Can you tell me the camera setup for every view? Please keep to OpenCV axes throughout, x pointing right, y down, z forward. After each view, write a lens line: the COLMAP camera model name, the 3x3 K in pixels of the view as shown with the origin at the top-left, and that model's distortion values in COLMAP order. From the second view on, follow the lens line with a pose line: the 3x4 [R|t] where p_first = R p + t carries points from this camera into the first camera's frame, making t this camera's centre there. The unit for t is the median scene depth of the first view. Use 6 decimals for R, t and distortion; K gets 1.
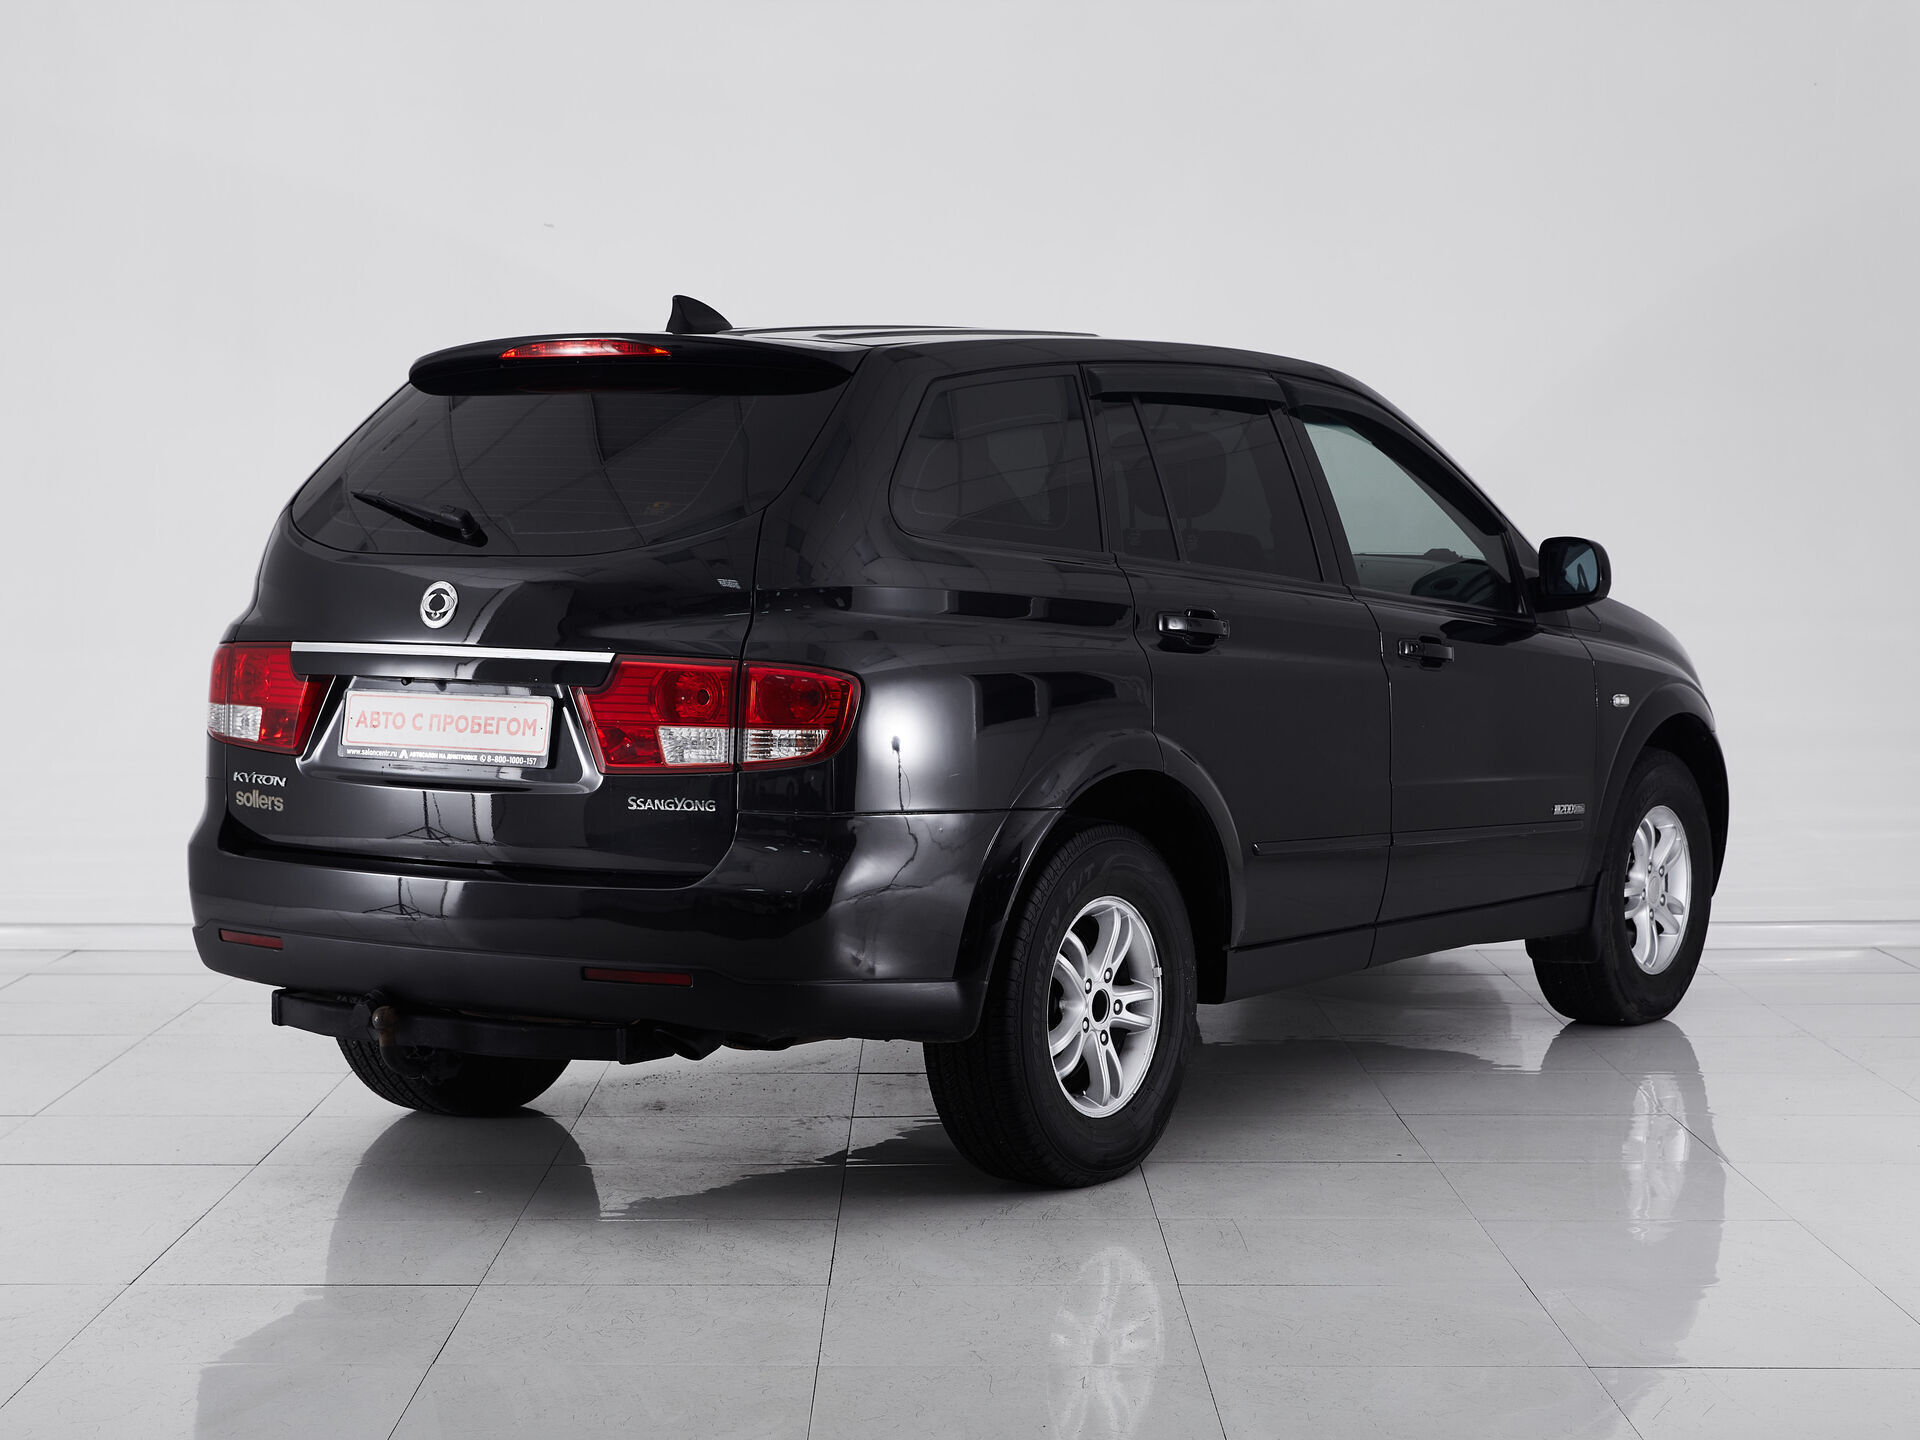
lens RADIAL K [[3770.8, 0, 960.0], [0, 3770.8, 720.0], [0, 0, 1]] dist [-0.064684, -0.365290]
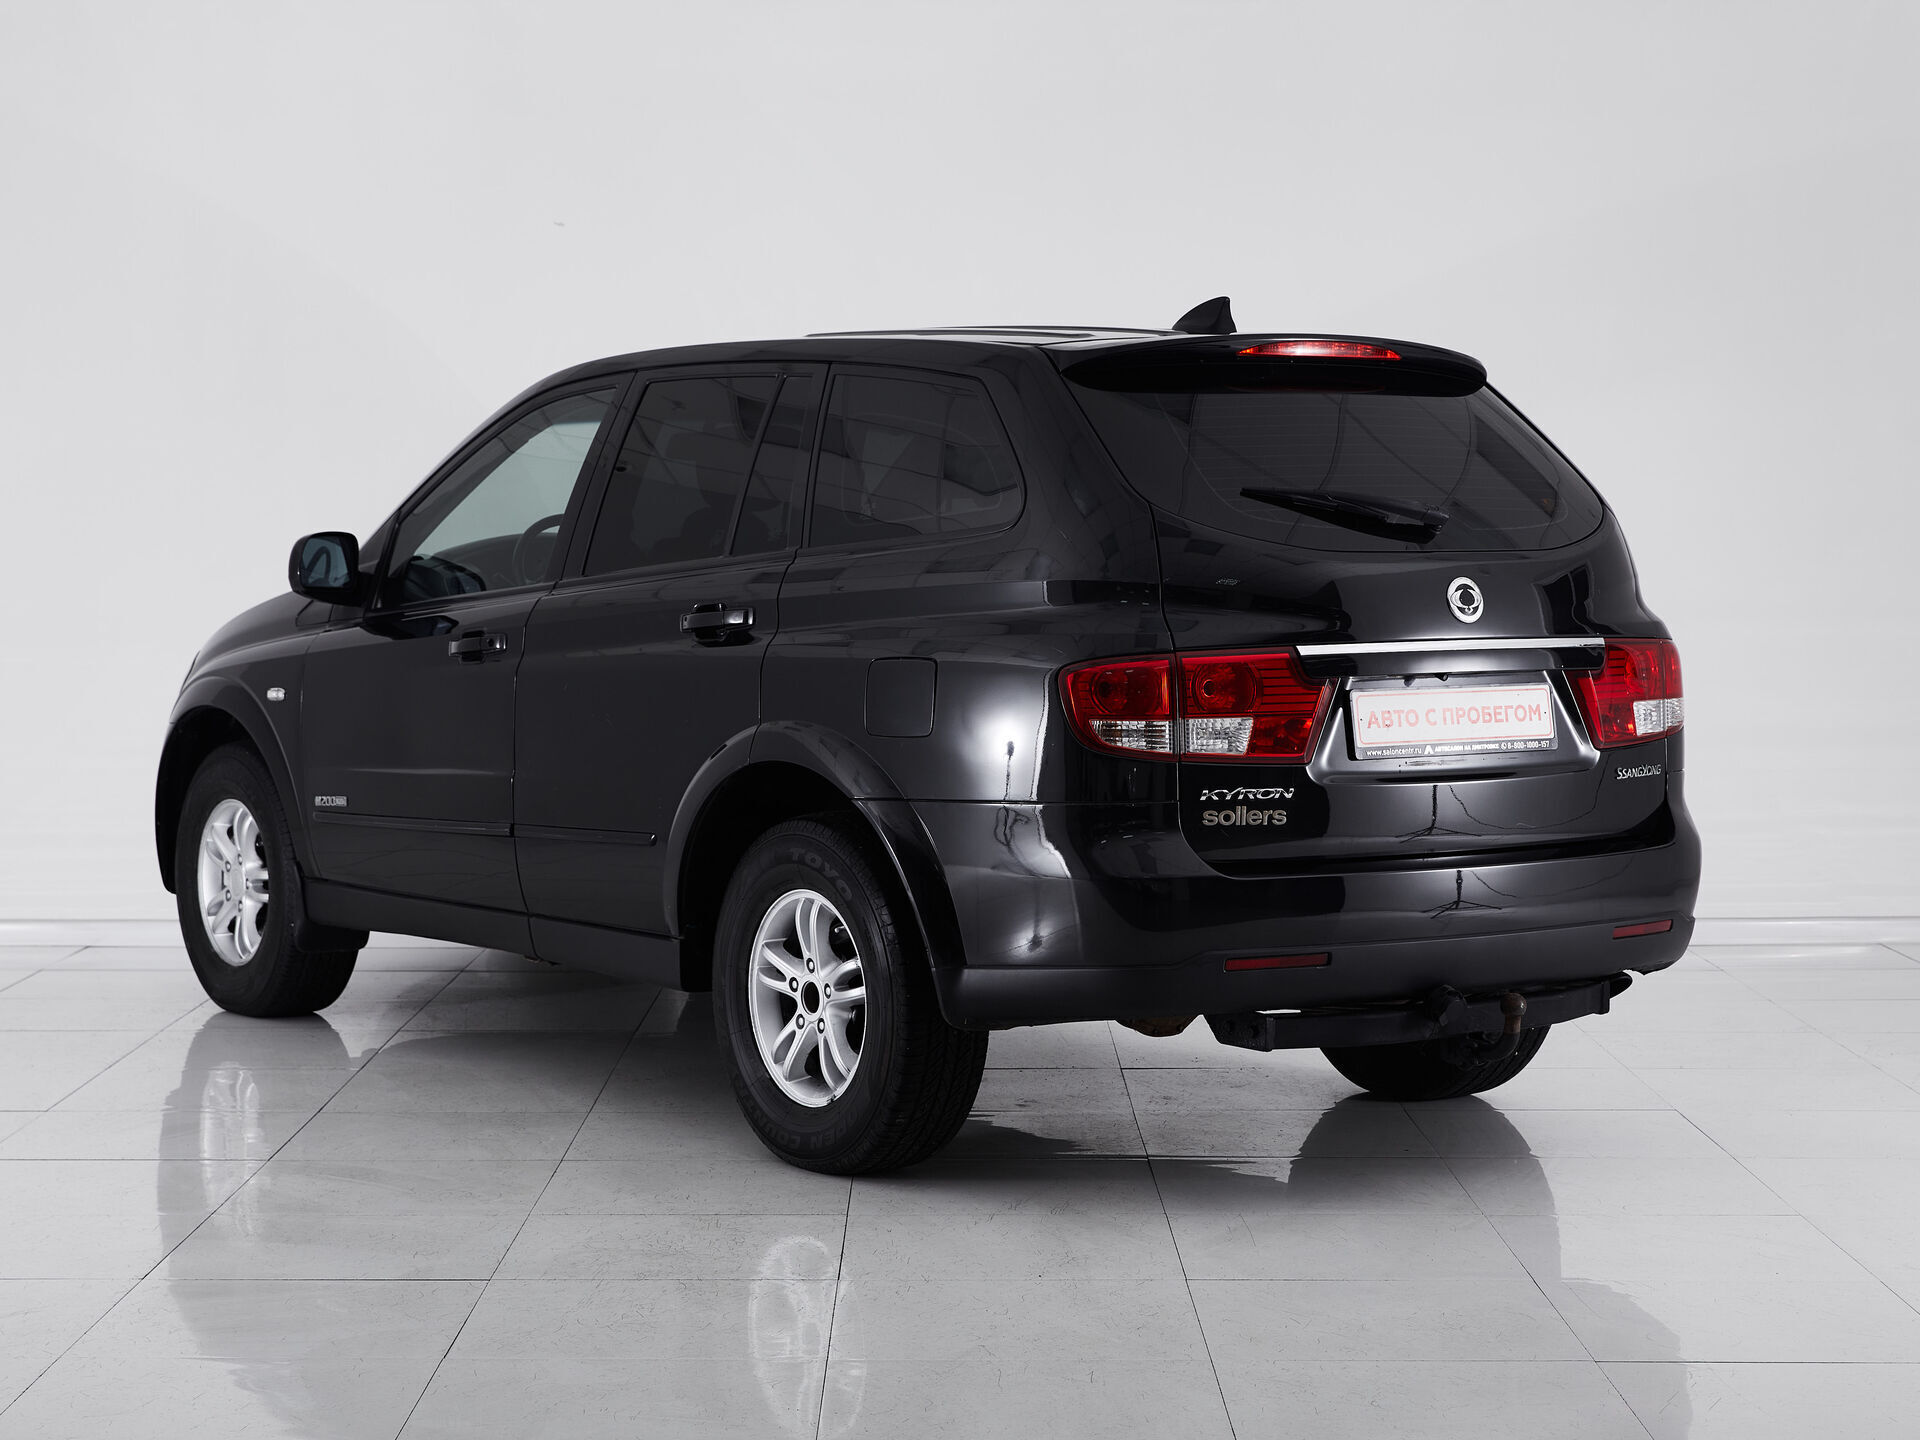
lens RADIAL K [[3770.8, 0, 960.0], [0, 3770.8, 720.0], [0, 0, 1]] dist [-0.064684, -0.365290]
pose [[0.352040, -0.057632, 0.934209, -1.128953], [0.055747, 0.997622, 0.040537, -0.046590], [-0.934323, 0.037808, 0.354415, 0.757601]]
